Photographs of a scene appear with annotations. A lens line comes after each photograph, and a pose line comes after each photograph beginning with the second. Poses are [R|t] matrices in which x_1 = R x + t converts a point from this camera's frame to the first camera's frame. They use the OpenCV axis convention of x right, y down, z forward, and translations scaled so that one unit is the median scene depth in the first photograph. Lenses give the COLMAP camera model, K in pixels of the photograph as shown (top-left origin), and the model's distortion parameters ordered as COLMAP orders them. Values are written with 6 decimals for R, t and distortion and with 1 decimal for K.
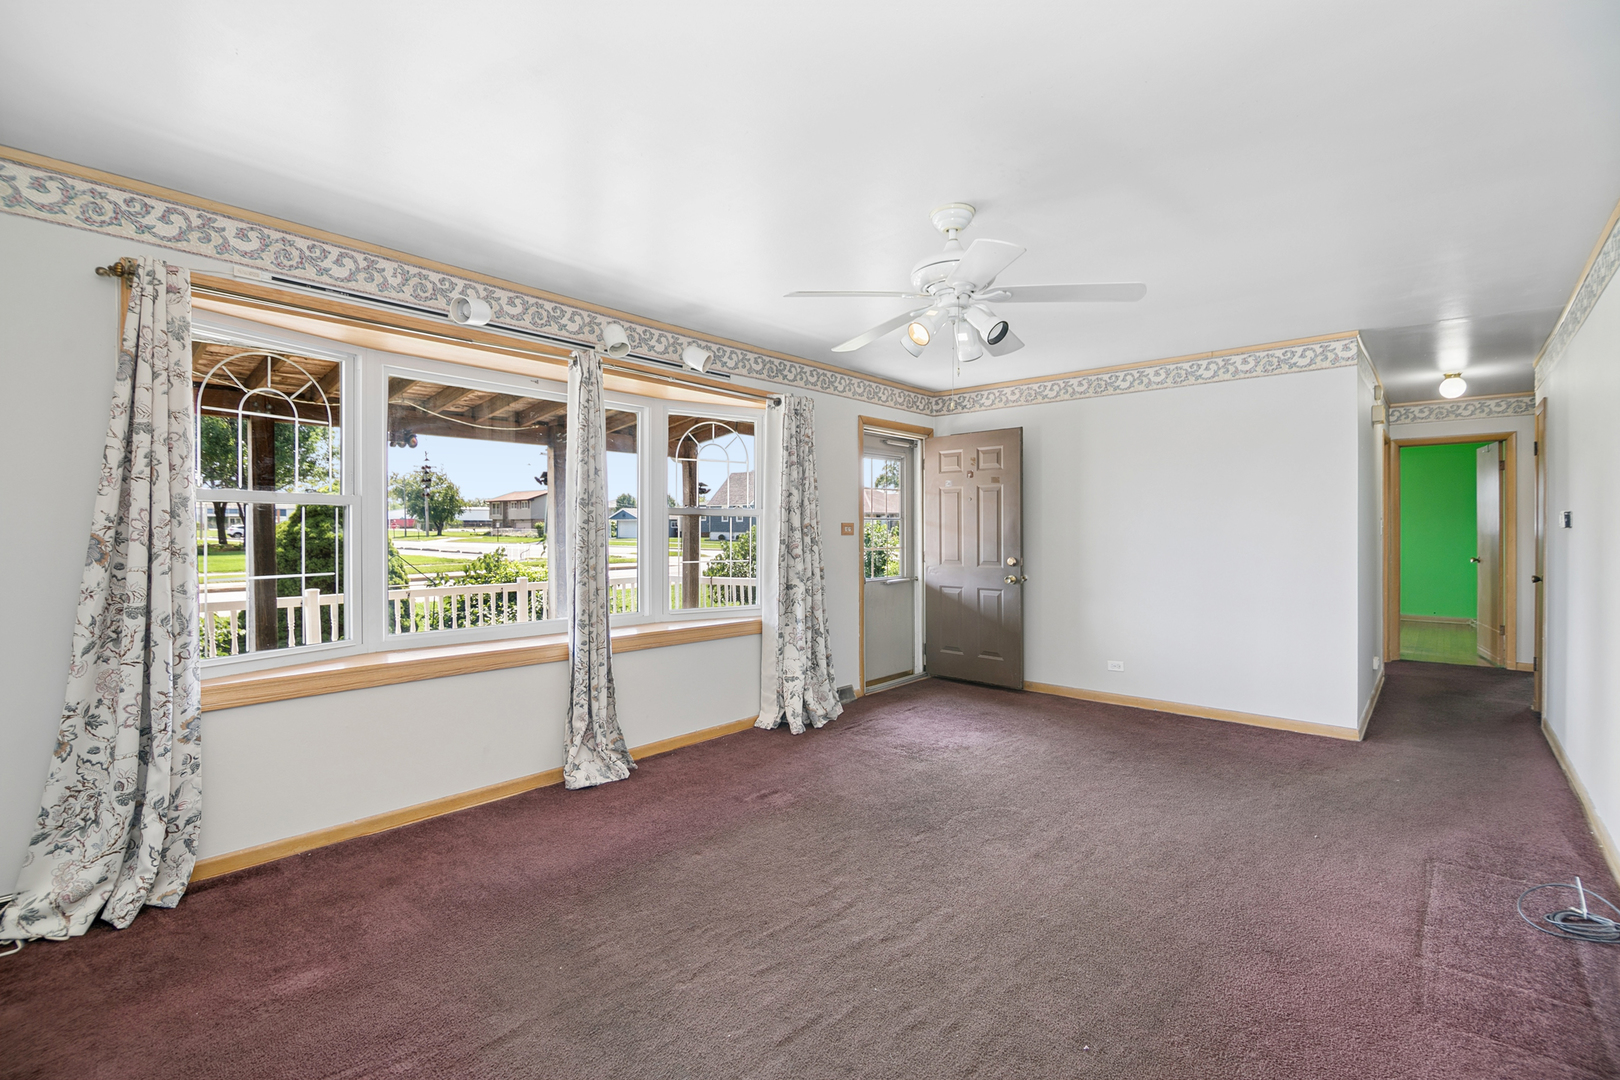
lens RADIAL K [[749.9, 0, 835.1], [0, 749.9, 537.0], [0, 0, 1]] dist [-0.001474, -0.008344]
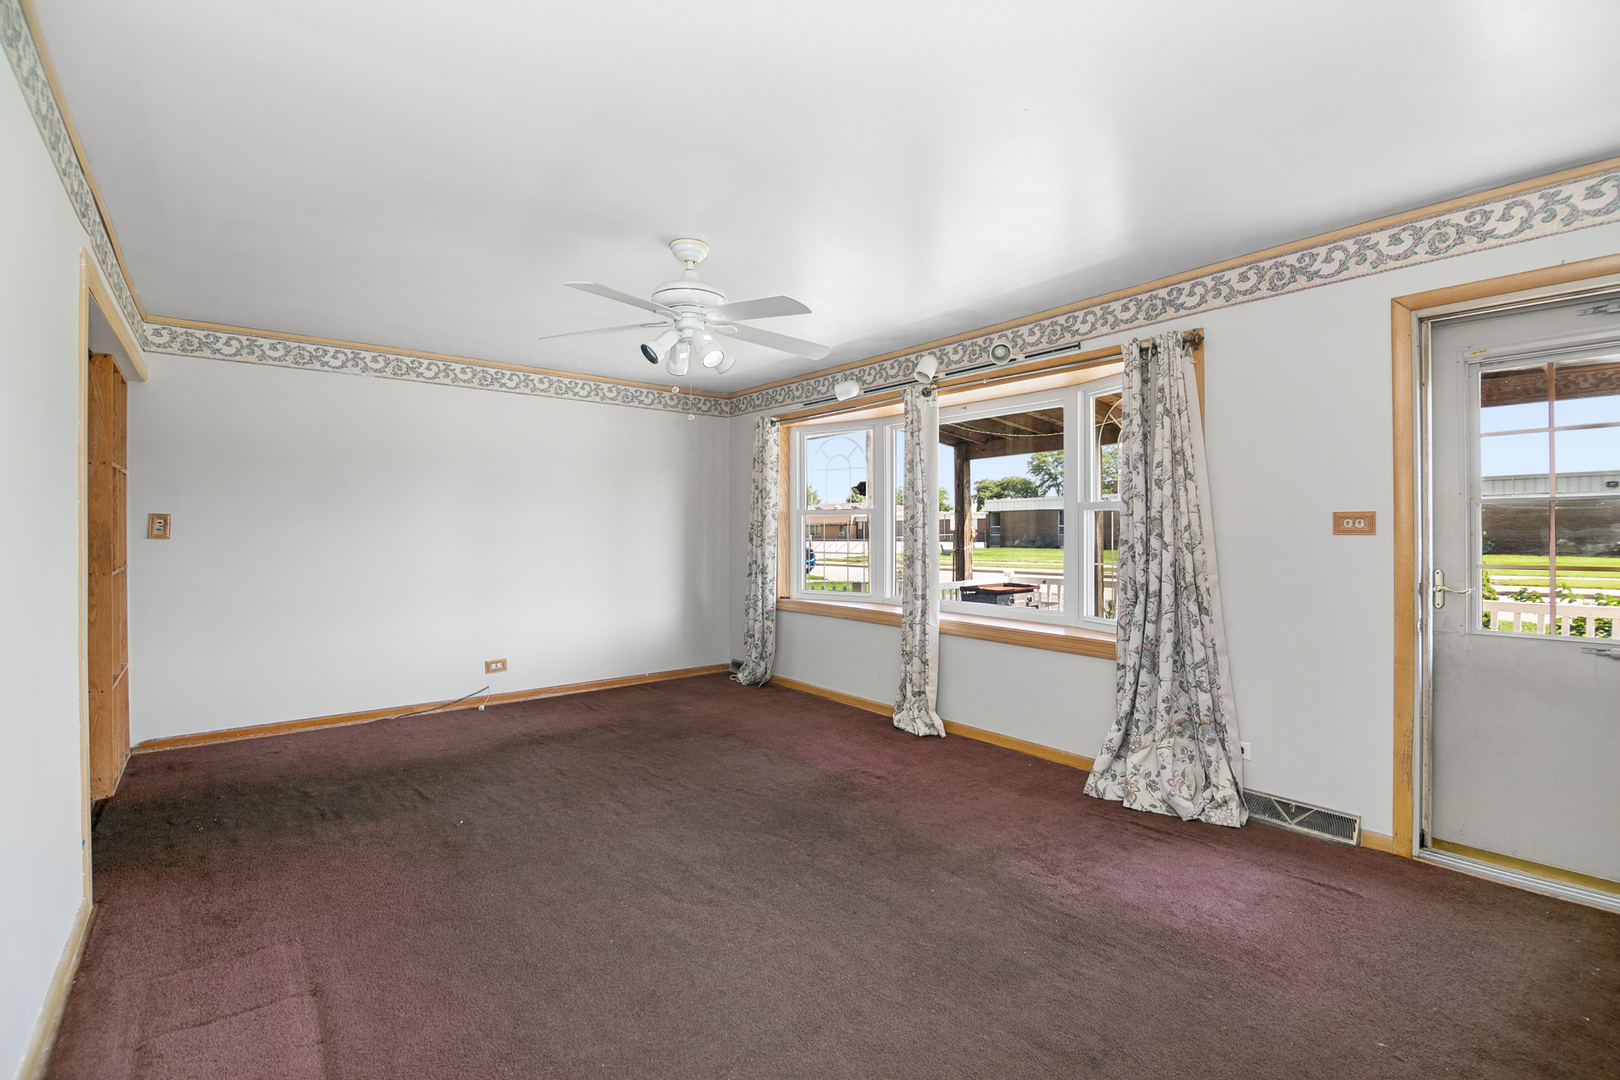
lens RADIAL K [[749.9, 0, 835.1], [0, 749.9, 537.0], [0, 0, 1]] dist [-0.001474, -0.008344]
pose [[-0.193855, 0.007317, -0.981003, 0.590228], [-0.003912, 0.999958, 0.008231, -0.003416], [0.981022, 0.005434, -0.193818, 0.712844]]
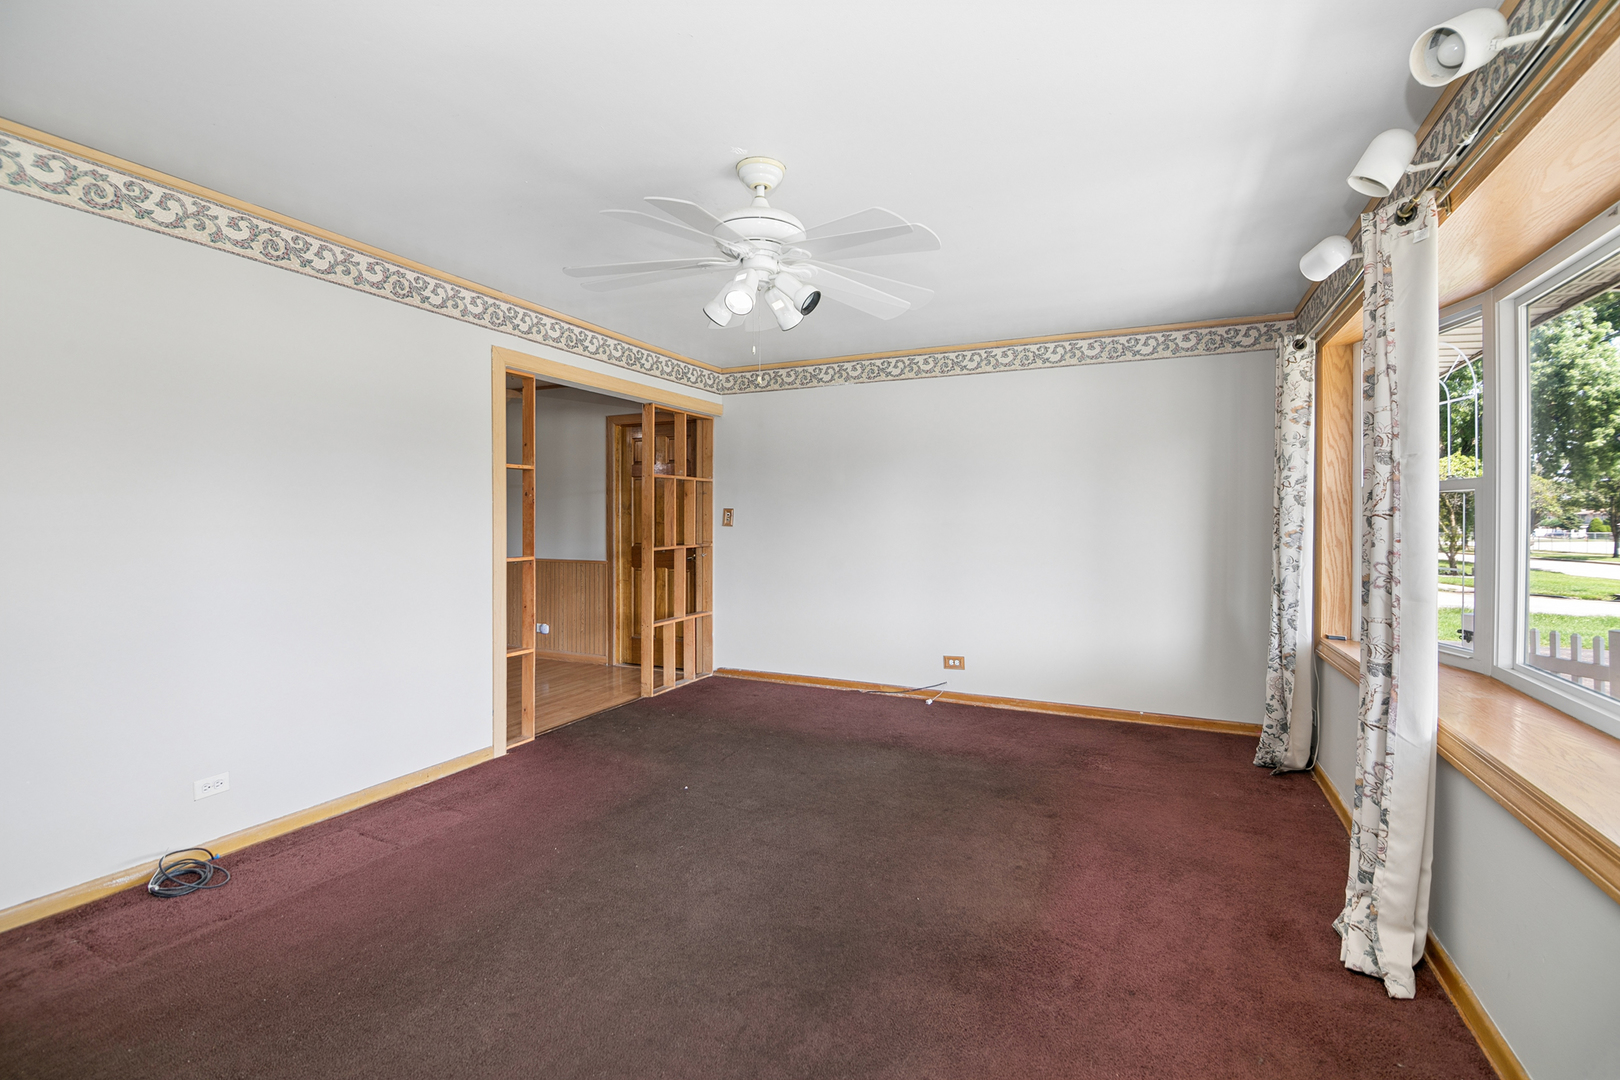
lens RADIAL K [[747.9, 0, 807.3], [0, 747.9, 528.7], [0, 0, 1]] dist [0.002962, -0.013379]
pose [[-0.977637, -0.002402, -0.210284, 0.140325], [-0.005627, 0.999875, 0.014742, -0.005223], [0.210222, 0.015596, -0.977529, 0.939960]]
